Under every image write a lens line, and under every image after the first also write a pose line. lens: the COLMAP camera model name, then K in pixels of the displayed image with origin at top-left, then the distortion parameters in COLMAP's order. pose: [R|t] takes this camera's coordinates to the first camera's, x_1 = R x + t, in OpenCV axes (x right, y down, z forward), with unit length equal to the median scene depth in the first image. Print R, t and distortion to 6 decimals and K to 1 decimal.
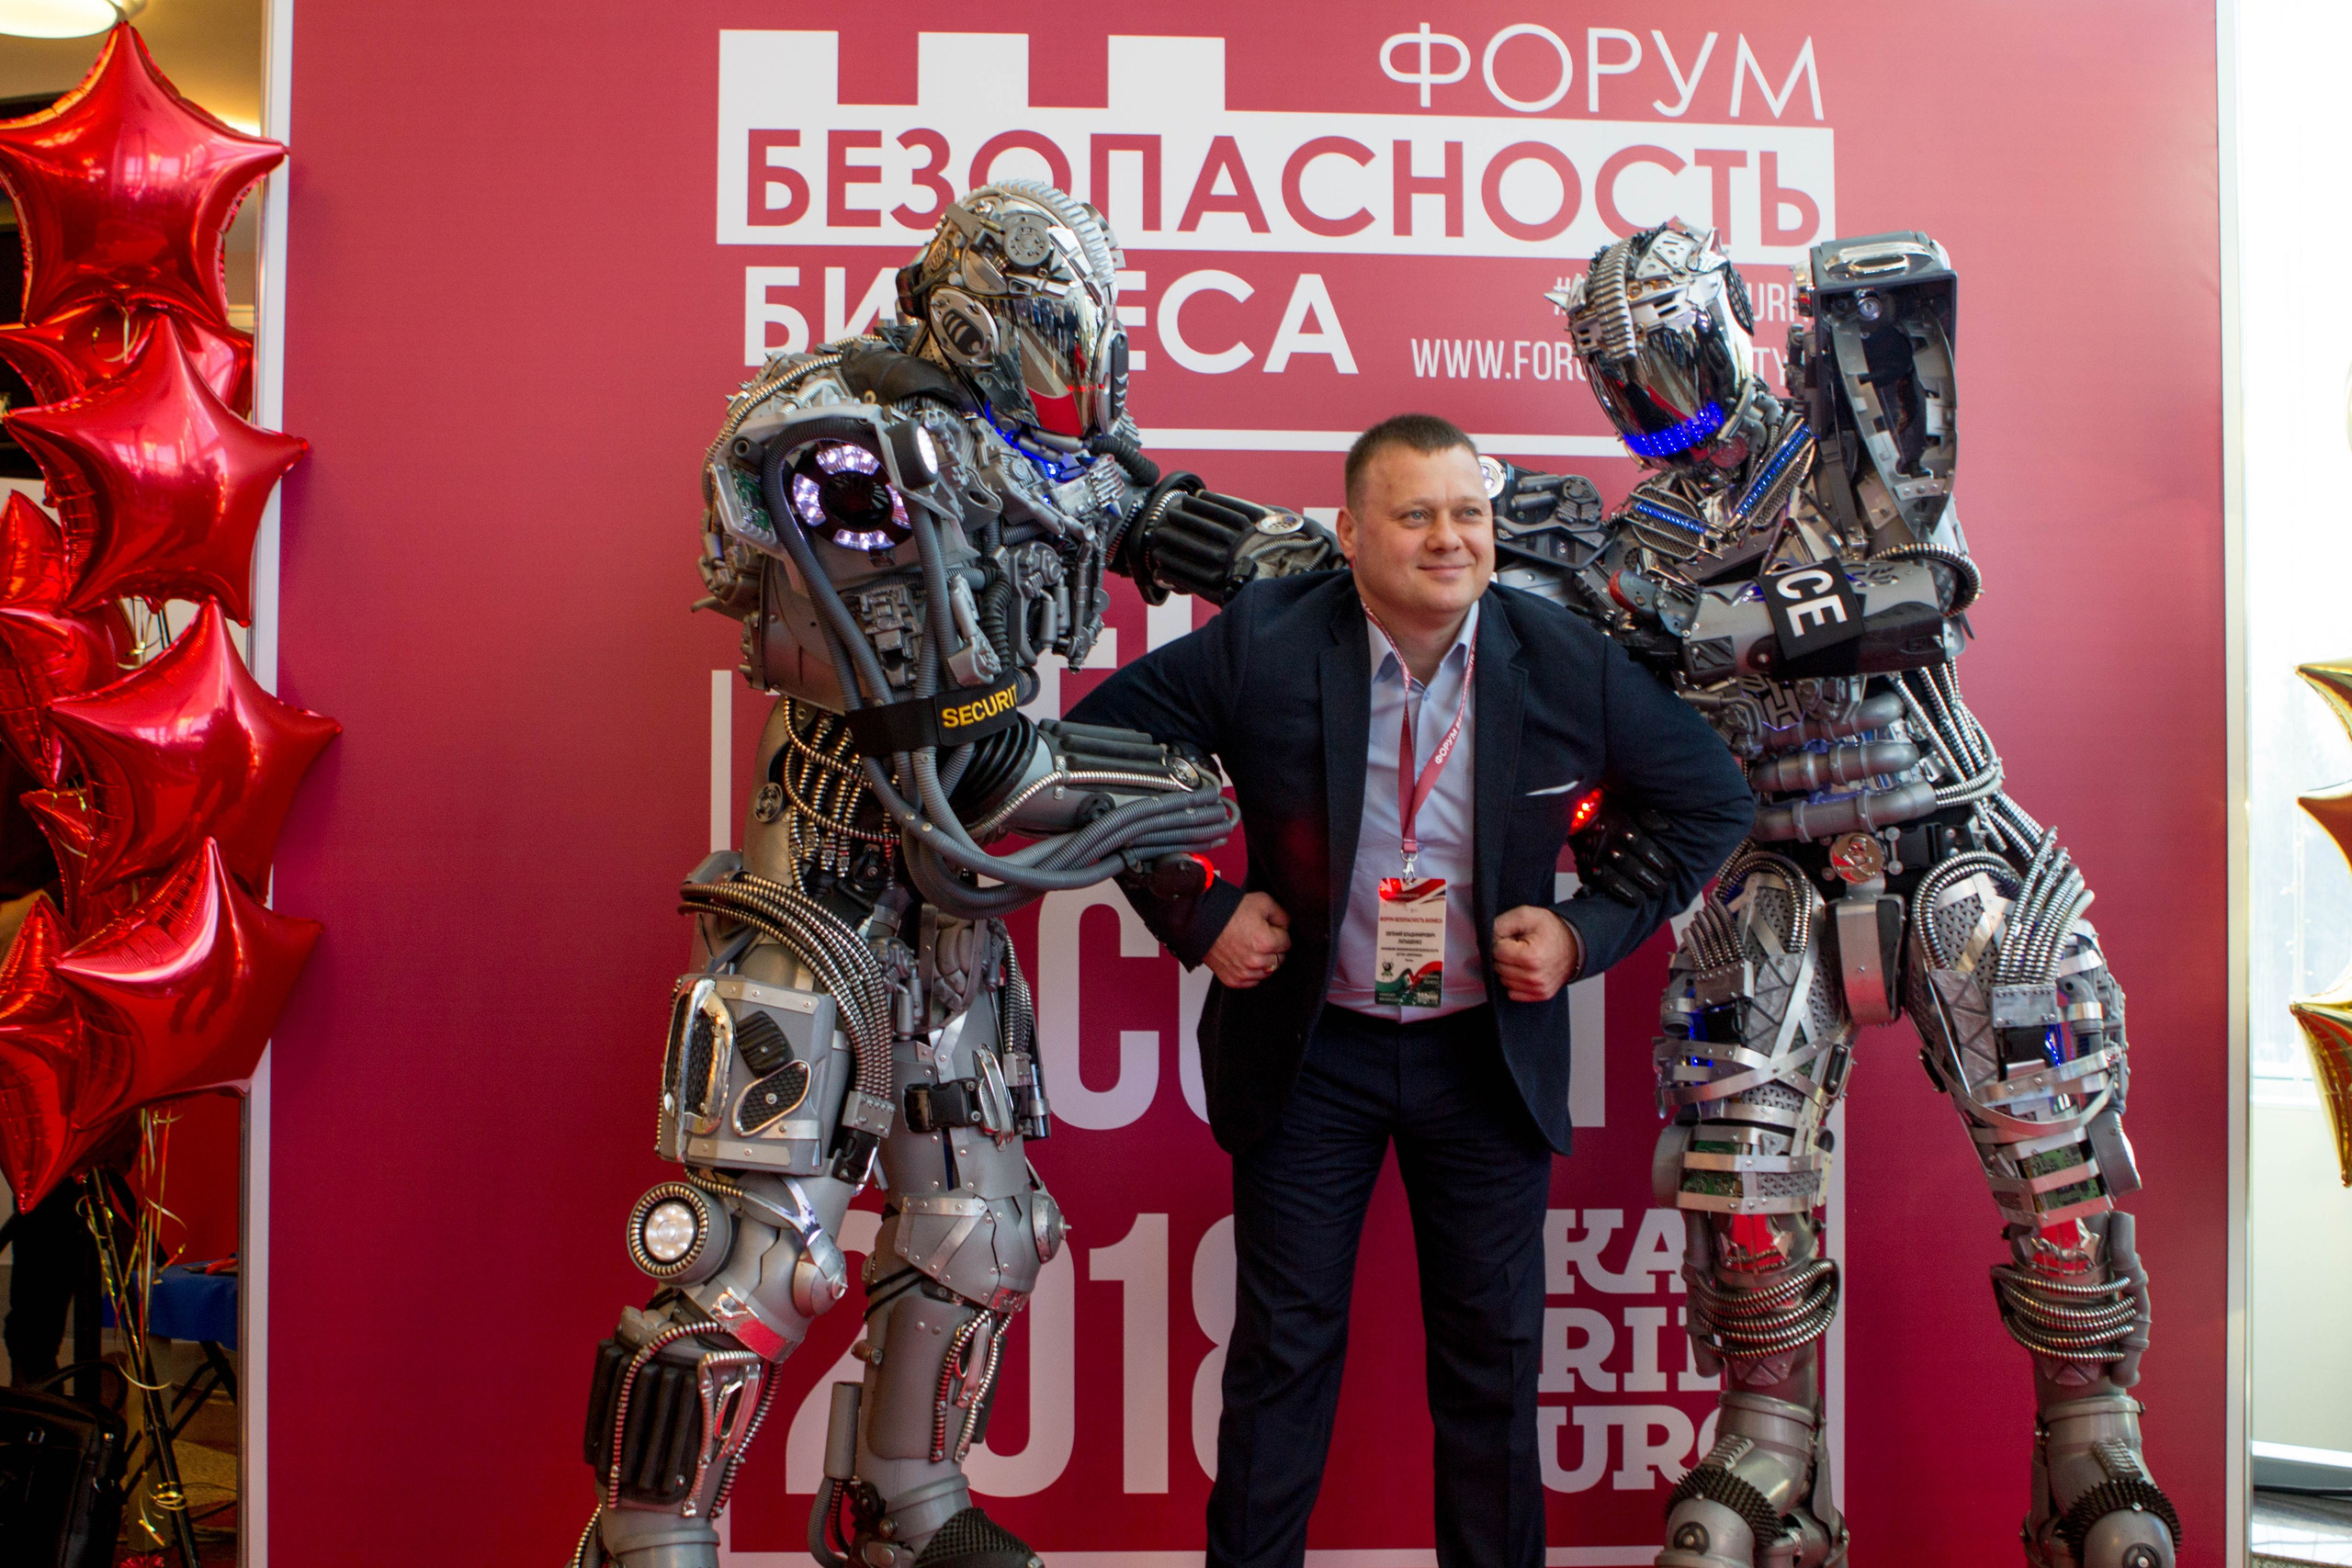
lens RADIAL K [[2818.2, 0, 1131.4], [0, 2818.2, 711.7], [0, 0, 1]] dist [-0.092805, 0.000000]
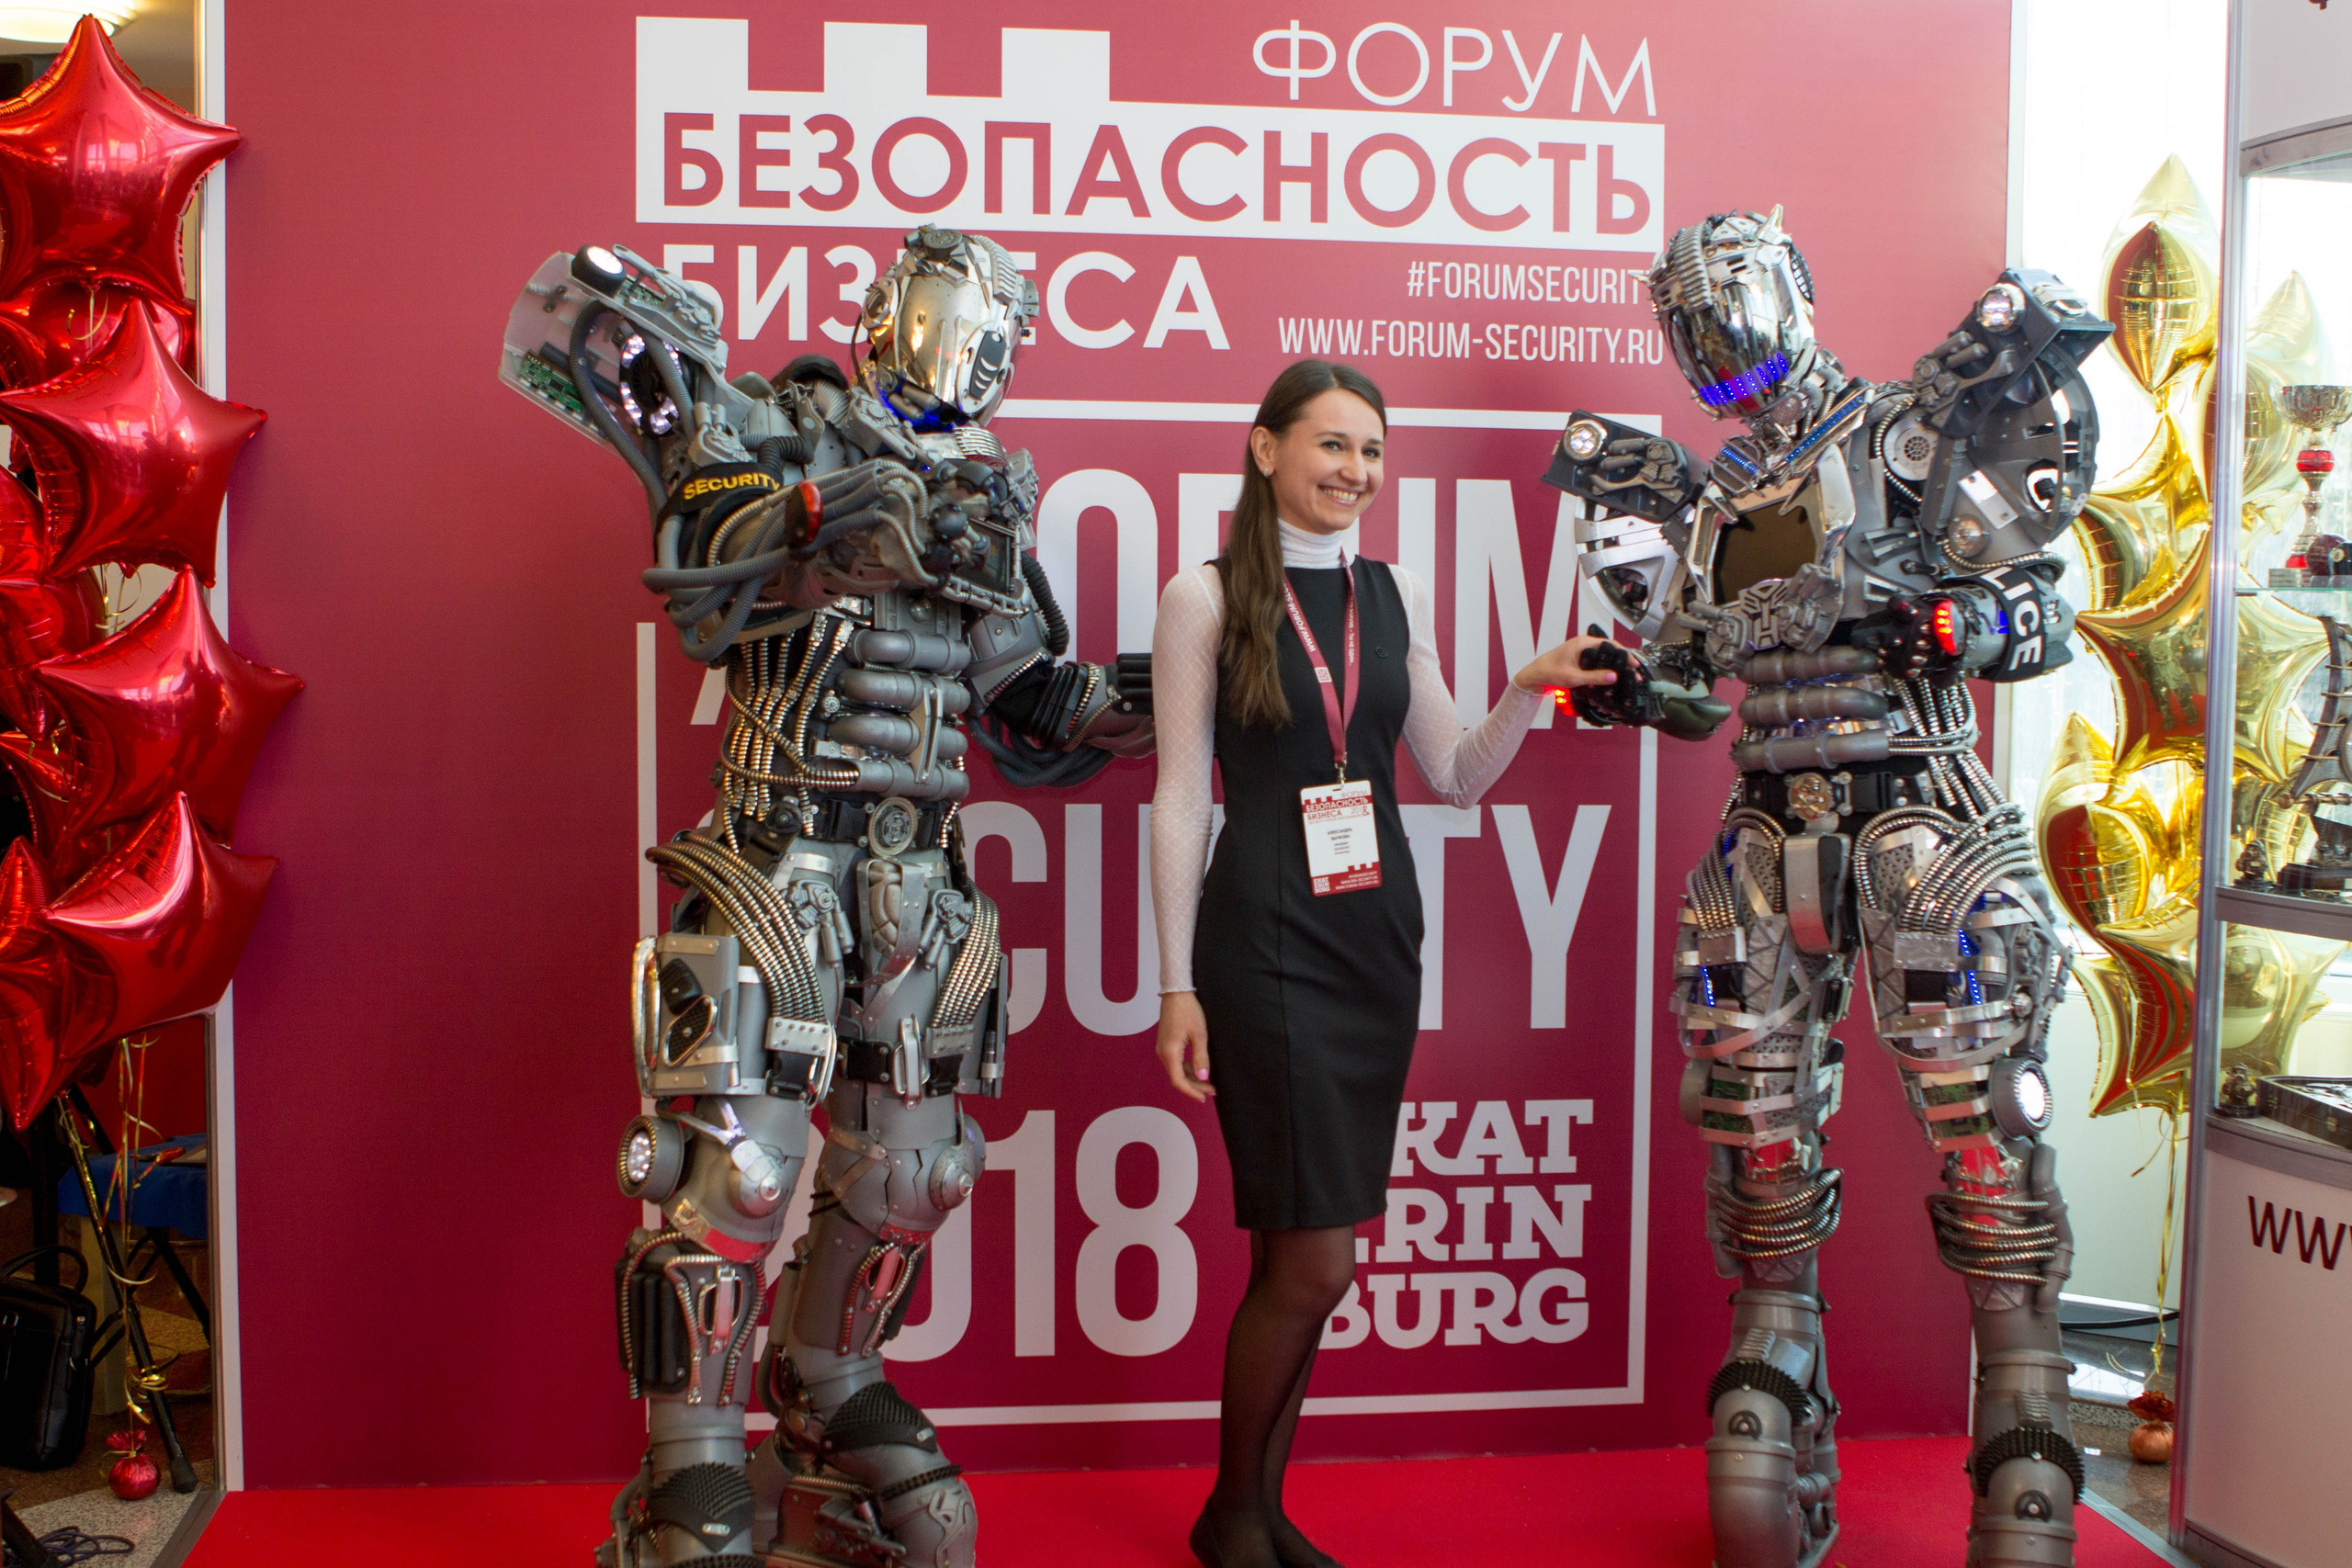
lens RADIAL K [[2818.2, 0, 1094.7], [0, 2818.2, 833.4], [0, 0, 1]] dist [-0.092805, 0.000000]
pose [[0.996971, -0.003729, 0.077687, -0.057040], [-0.005468, 0.993018, 0.117834, -0.061848], [-0.077584, -0.117902, 0.989990, -0.096774]]
